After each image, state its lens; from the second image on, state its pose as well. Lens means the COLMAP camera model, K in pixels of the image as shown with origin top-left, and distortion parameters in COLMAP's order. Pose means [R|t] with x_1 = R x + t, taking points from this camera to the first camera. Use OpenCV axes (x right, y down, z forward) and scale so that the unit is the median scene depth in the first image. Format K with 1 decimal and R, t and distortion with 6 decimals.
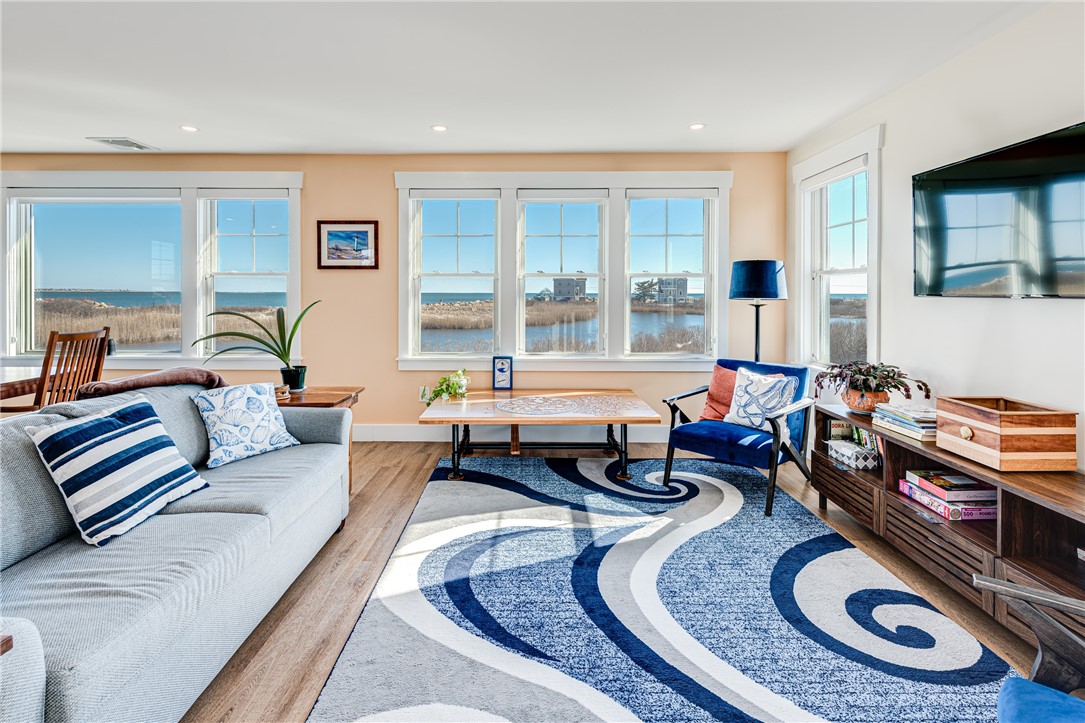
lens RADIAL K [[488.2, 0, 535.7], [0, 488.2, 298.8], [0, 0, 1]] dist [0.013041, -0.004106]
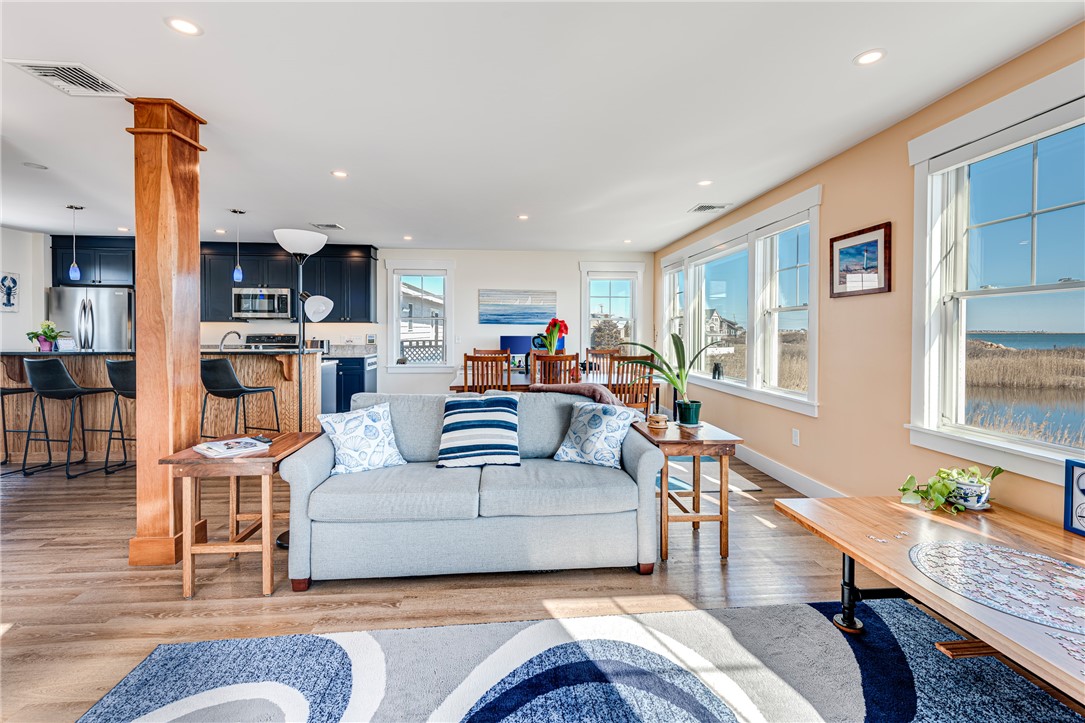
lens RADIAL K [[488.2, 0, 544.1], [0, 488.2, 338.8], [0, 0, 1]] dist [0.013041, -0.004106]
pose [[0.087554, 0.011311, -0.996096, 0.404808], [-0.014550, 0.999843, 0.010075, 0.007715], [0.996053, 0.013611, 0.087705, 0.555895]]
